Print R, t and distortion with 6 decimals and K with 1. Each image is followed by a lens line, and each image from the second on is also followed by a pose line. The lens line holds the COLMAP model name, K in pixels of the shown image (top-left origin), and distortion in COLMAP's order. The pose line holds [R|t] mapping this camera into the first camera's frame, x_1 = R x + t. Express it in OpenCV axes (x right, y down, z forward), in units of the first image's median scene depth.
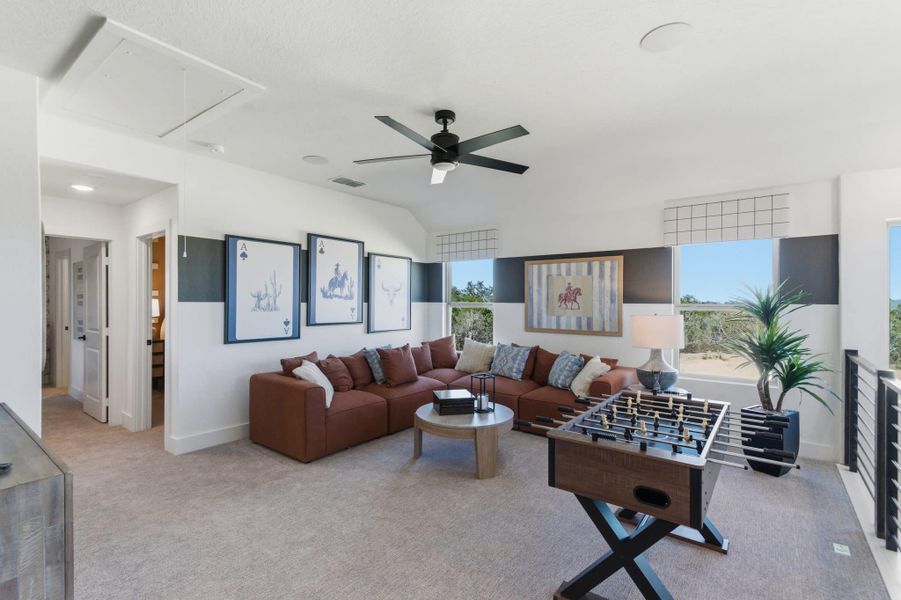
lens RADIAL K [[417.3, 0, 450.5], [0, 417.3, 301.0], [0, 0, 1]] dist [0.002479, 0.000619]
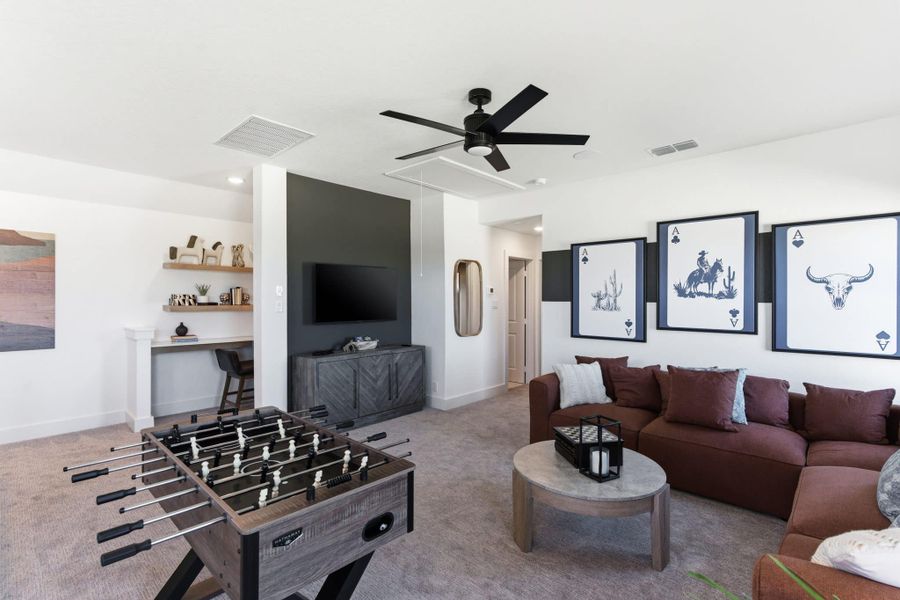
lens RADIAL K [[416.9, 0, 454.9], [0, 416.9, 299.5], [0, 0, 1]] dist [0.002479, 0.000619]
pose [[-0.092550, -0.003723, -0.995701, 0.574686], [0.000117, 0.999993, -0.003750, 0.001297], [0.995708, -0.000464, -0.092549, 0.675270]]
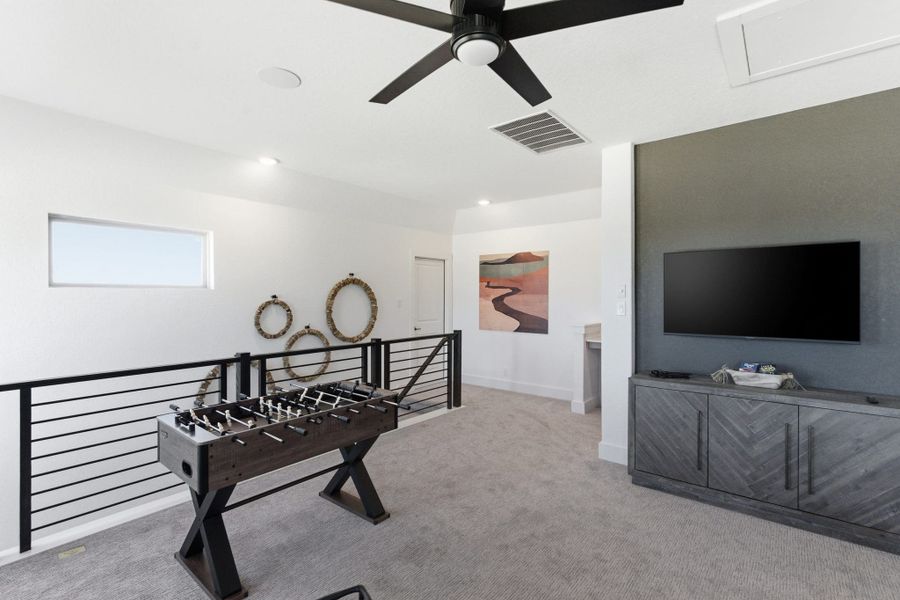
lens RADIAL K [[416.9, 0, 447.1], [0, 416.9, 300.5], [0, 0, 1]] dist [0.002479, 0.000619]
pose [[-0.999268, -0.005290, 0.037881, -0.005499], [-0.004846, 0.999918, 0.011819, -0.010105], [-0.037940, 0.011627, -0.999212, 0.990484]]
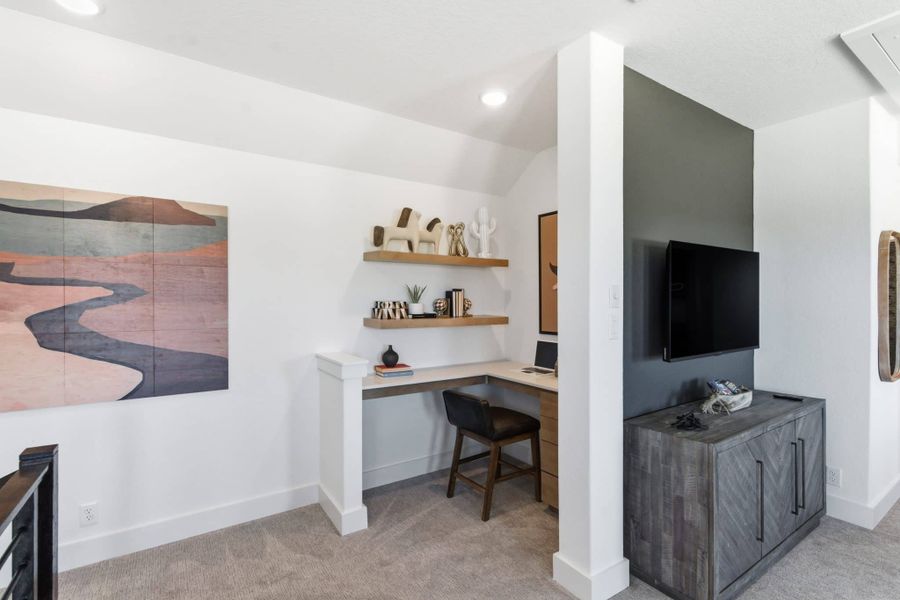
lens RADIAL K [[416.9, 0, 443.9], [0, 416.9, 303.2], [0, 0, 1]] dist [0.002479, 0.000619]
pose [[-0.326786, 0.002622, -0.945095, 0.185923], [0.001455, 0.999996, 0.002271, -0.014334], [0.945097, -0.000633, -0.326788, 0.182258]]
